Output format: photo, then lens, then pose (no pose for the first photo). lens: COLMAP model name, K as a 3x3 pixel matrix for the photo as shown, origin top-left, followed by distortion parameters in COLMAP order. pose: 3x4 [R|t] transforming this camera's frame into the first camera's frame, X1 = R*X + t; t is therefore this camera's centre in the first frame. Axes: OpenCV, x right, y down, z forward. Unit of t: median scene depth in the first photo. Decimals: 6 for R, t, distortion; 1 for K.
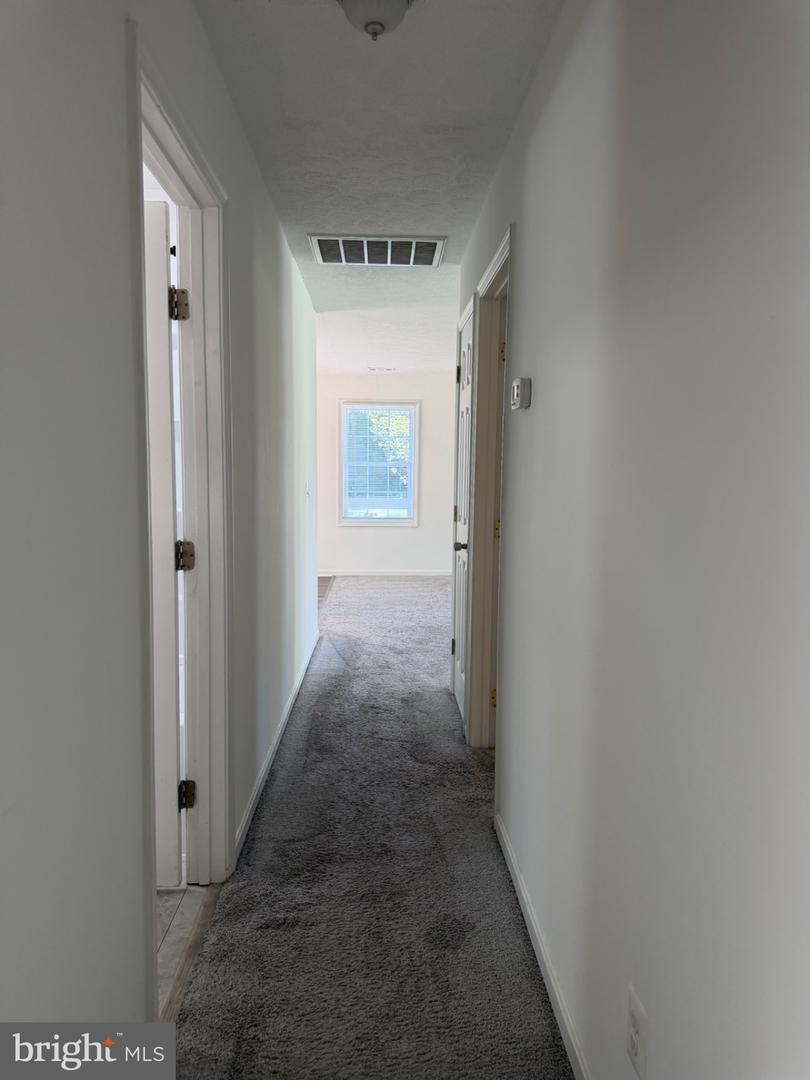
lens RADIAL K [[763.1, 0, 413.0], [0, 763.1, 539.5], [0, 0, 1]] dist [0.090147, -0.143423]
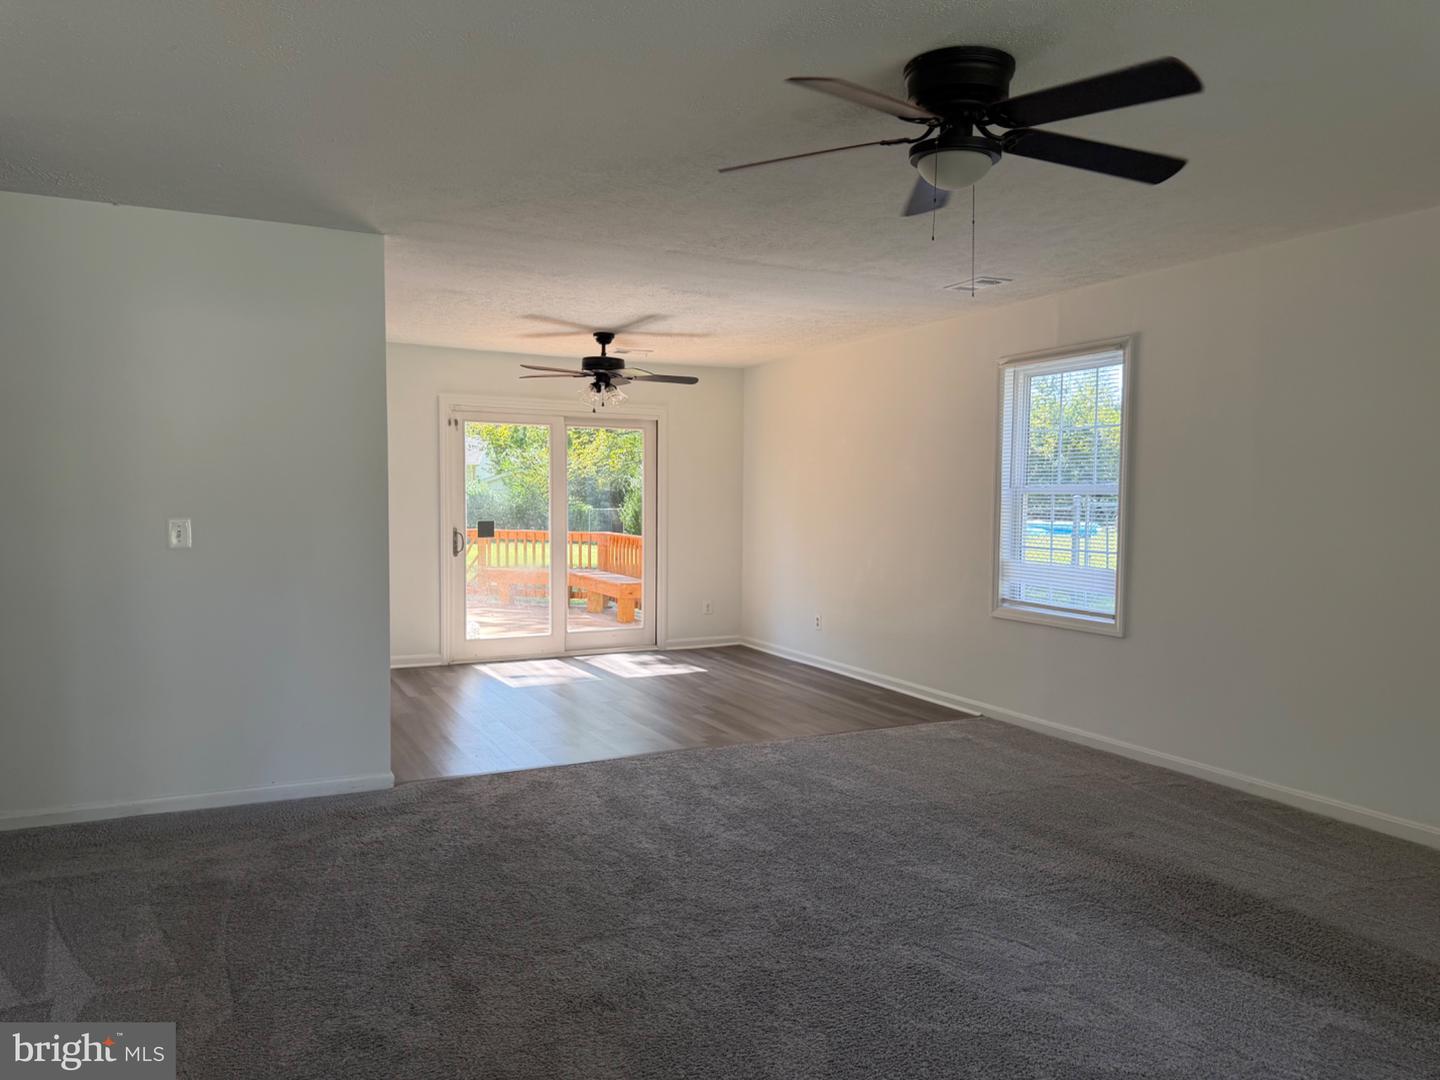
lens RADIAL K [[1017.4, 0, 711.4], [0, 1017.4, 549.3], [0, 0, 1]] dist [0.090147, -0.143423]
pose [[0.395967, 0.043134, -0.917251, 0.434636], [-0.079140, 0.996782, 0.012710, -0.054817], [0.914848, 0.067558, 0.398107, 0.575287]]
